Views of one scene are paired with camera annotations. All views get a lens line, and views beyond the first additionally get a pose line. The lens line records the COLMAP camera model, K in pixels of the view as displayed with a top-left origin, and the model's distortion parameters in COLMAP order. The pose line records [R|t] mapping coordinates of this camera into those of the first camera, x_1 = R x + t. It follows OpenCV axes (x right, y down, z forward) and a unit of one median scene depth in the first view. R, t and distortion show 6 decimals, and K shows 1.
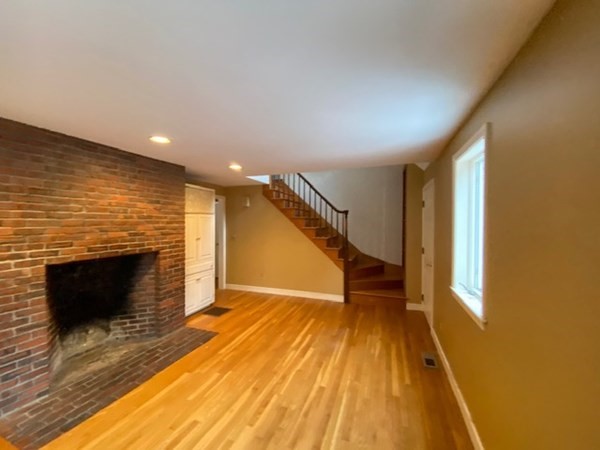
lens RADIAL K [[242.9, 0, 299.8], [0, 242.9, 223.6], [0, 0, 1]] dist [0.020818, -0.017541]
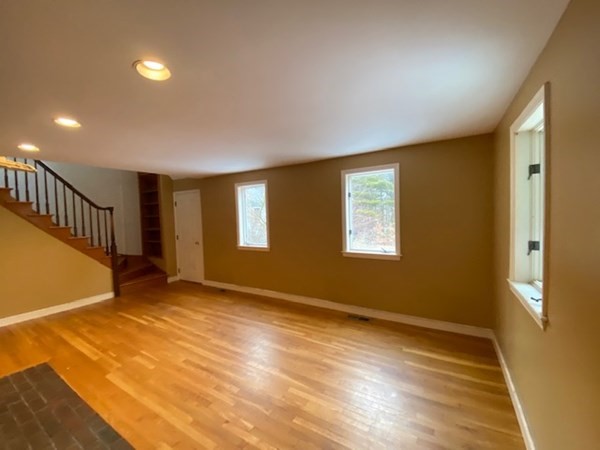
lens RADIAL K [[248.7, 0, 301.2], [0, 248.7, 223.3], [0, 0, 1]] dist [-0.000736, -0.009054]
pose [[0.196212, -0.051929, 0.979186, -0.761107], [0.040623, 0.998170, 0.044796, -0.000834], [-0.979720, 0.030987, 0.197962, 0.020549]]
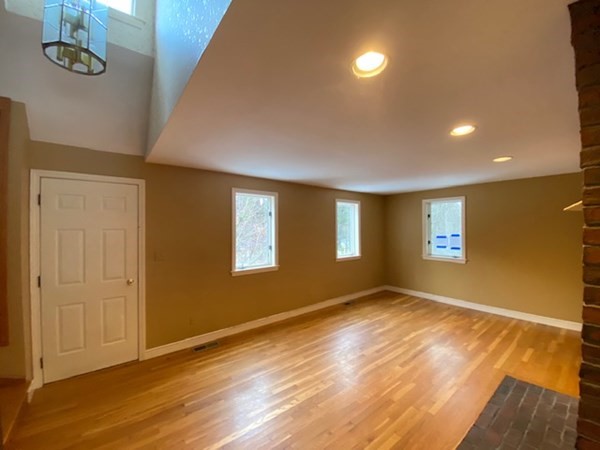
lens RADIAL K [[248.7, 0, 301.2], [0, 248.7, 223.3], [0, 0, 1]] dist [-0.000736, -0.009054]
pose [[-0.859183, 0.013994, 0.511477, -0.316225], [0.007733, 0.999867, -0.014368, -0.006815], [-0.511610, -0.008389, -0.859177, 1.194501]]
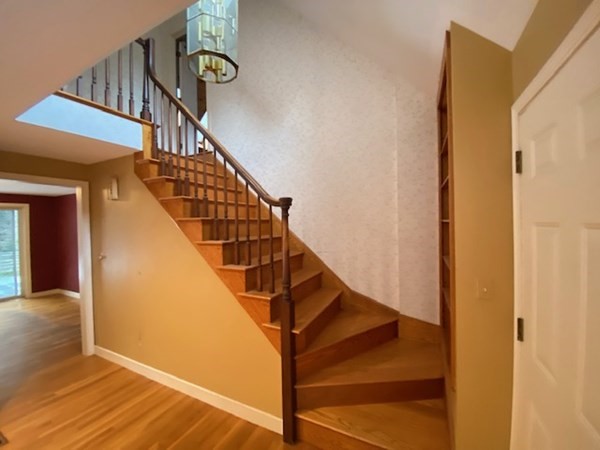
lens RADIAL K [[248.7, 0, 301.2], [0, 248.7, 223.3], [0, 0, 1]] dist [-0.000736, -0.009054]
pose [[0.994017, -0.015965, -0.108050, 0.293360], [0.015013, 0.999841, -0.009619, -0.011073], [0.108187, 0.007939, 0.994099, 0.696198]]
